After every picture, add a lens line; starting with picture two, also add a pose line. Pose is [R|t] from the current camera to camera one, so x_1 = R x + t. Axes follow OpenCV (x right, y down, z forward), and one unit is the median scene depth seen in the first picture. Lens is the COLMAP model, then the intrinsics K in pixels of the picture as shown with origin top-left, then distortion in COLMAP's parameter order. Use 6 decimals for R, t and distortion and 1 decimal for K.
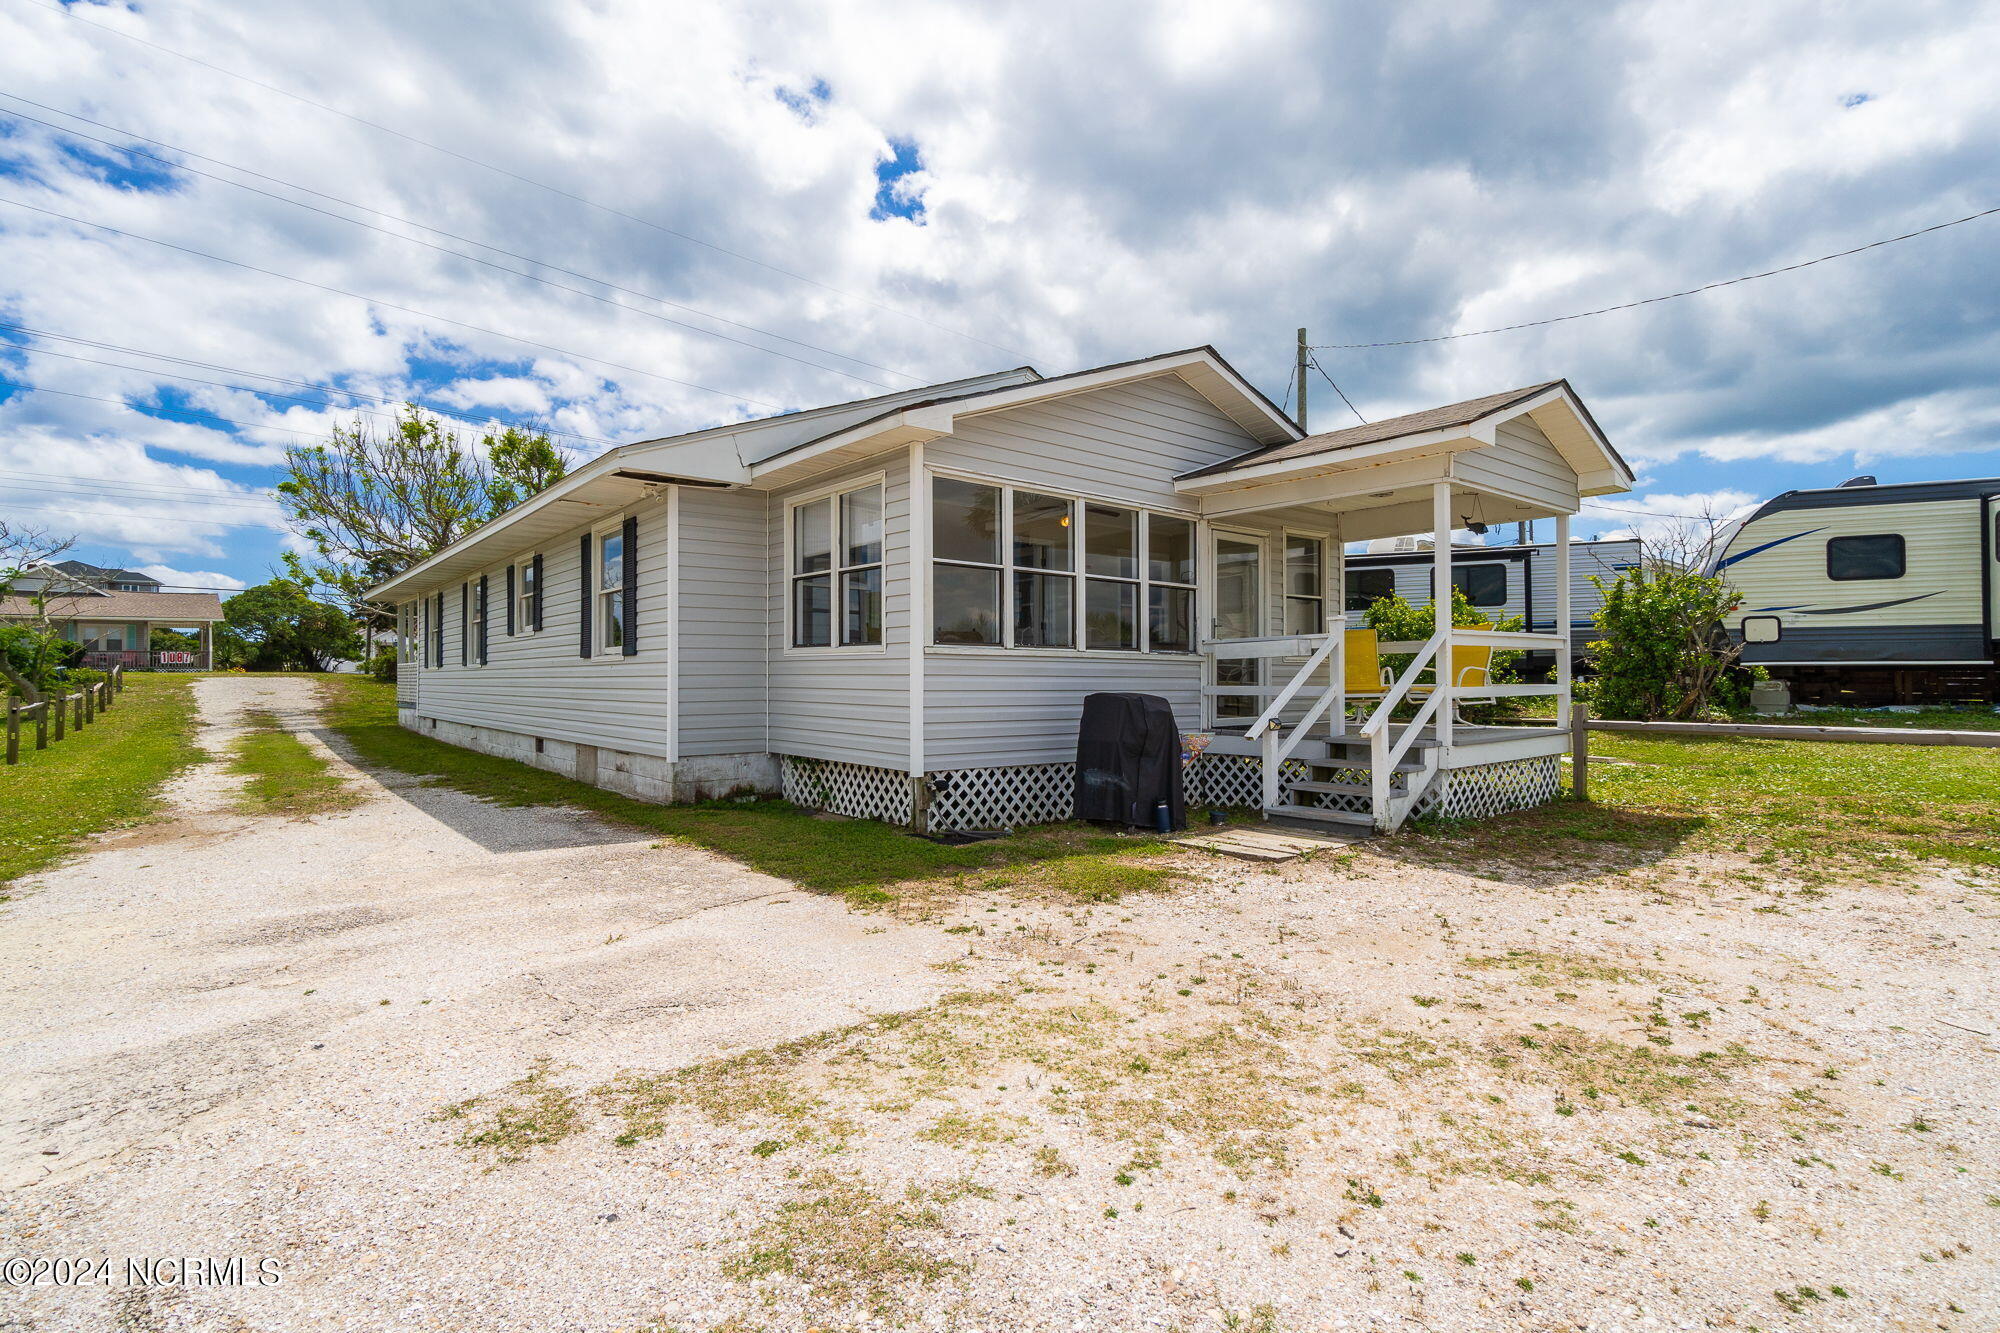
lens RADIAL K [[911.8, 0, 928.1], [0, 911.8, 661.2], [0, 0, 1]] dist [-0.000182, -0.000094]
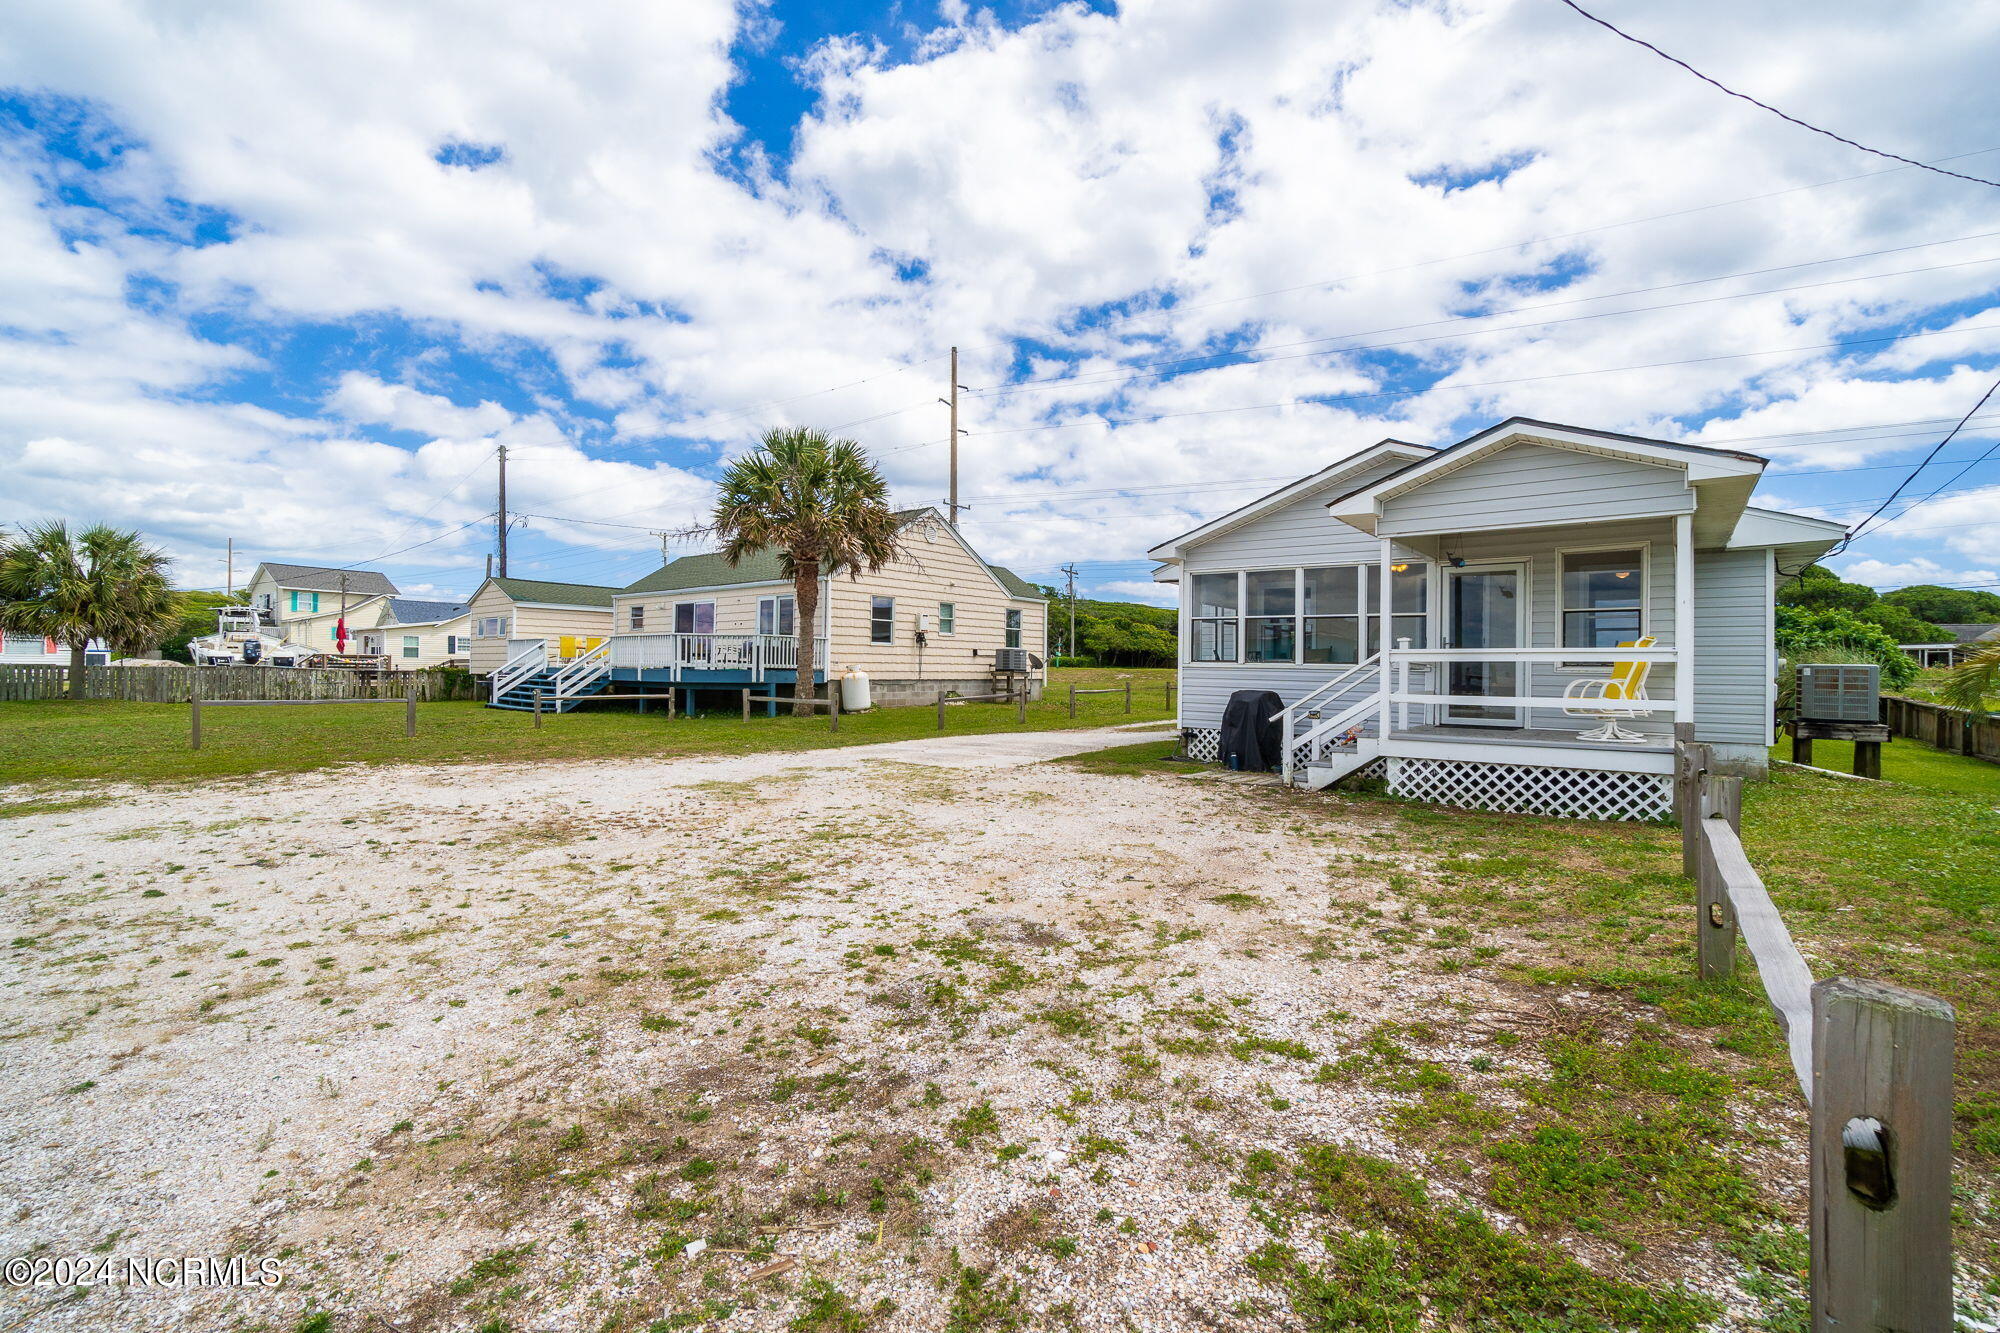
lens RADIAL K [[842.3, 0, 1000.0], [0, 842.3, 666.5], [0, 0, 1]] dist [0.000298, -0.000007]
pose [[0.218423, 0.001325, -0.975853, 1.246359], [-0.005315, 0.999986, 0.000168, -0.005083], [0.975840, 0.005150, 0.218427, 0.158451]]
